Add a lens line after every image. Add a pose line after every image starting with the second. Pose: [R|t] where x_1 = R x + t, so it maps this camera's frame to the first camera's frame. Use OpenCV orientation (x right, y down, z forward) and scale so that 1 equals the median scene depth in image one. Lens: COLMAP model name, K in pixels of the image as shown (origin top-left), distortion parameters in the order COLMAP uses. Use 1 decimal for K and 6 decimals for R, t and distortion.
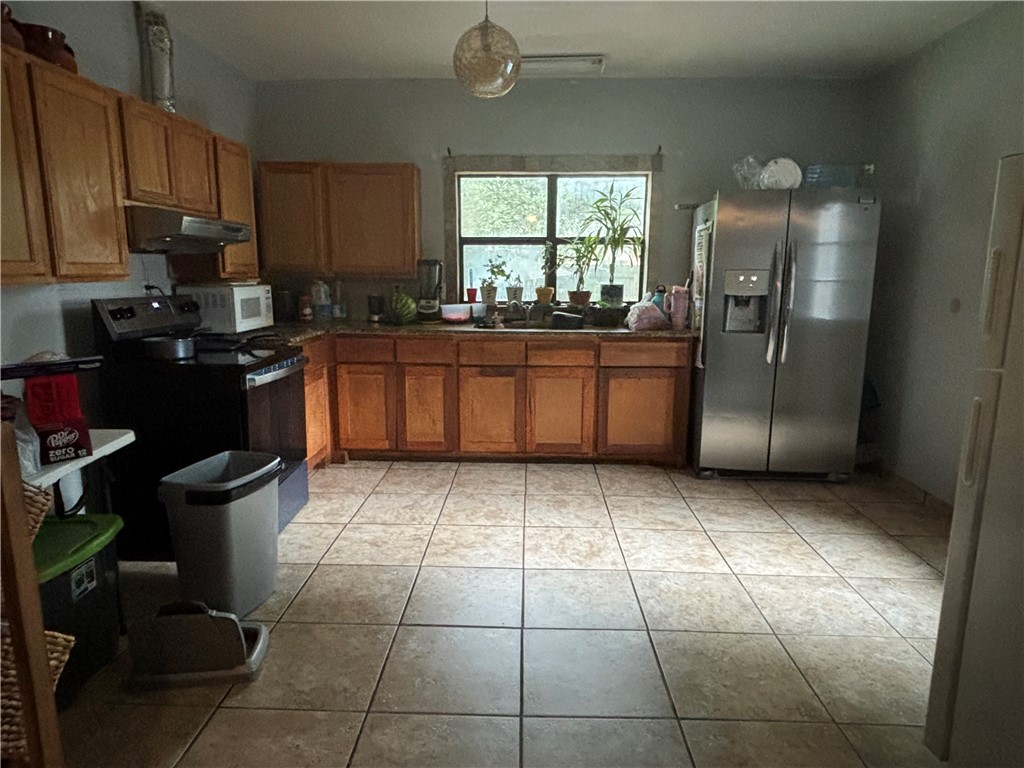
lens RADIAL K [[618.1, 0, 506.3], [0, 618.1, 381.1], [0, 0, 1]] dist [0.069279, -0.088720]
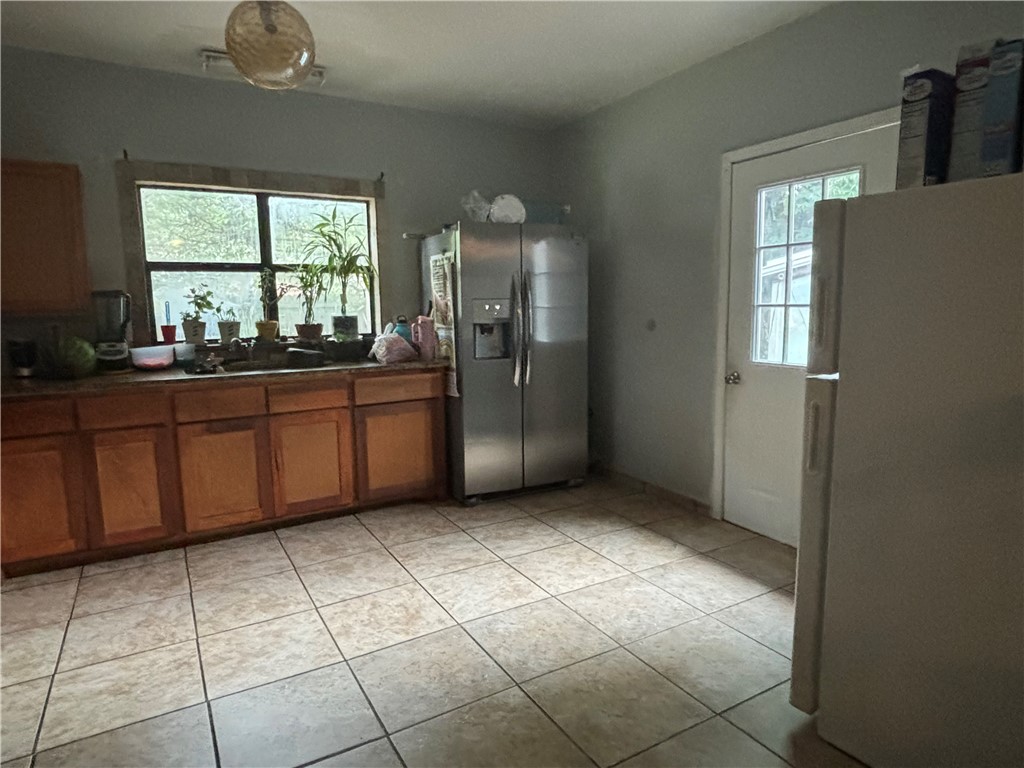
lens RADIAL K [[618.1, 0, 506.3], [0, 618.1, 381.1], [0, 0, 1]] dist [0.069279, -0.088720]
pose [[0.845729, -0.086243, 0.526598, -0.135762], [0.110396, 0.993781, -0.014542, -0.021498], [-0.522069, 0.070433, 0.849990, 0.107436]]
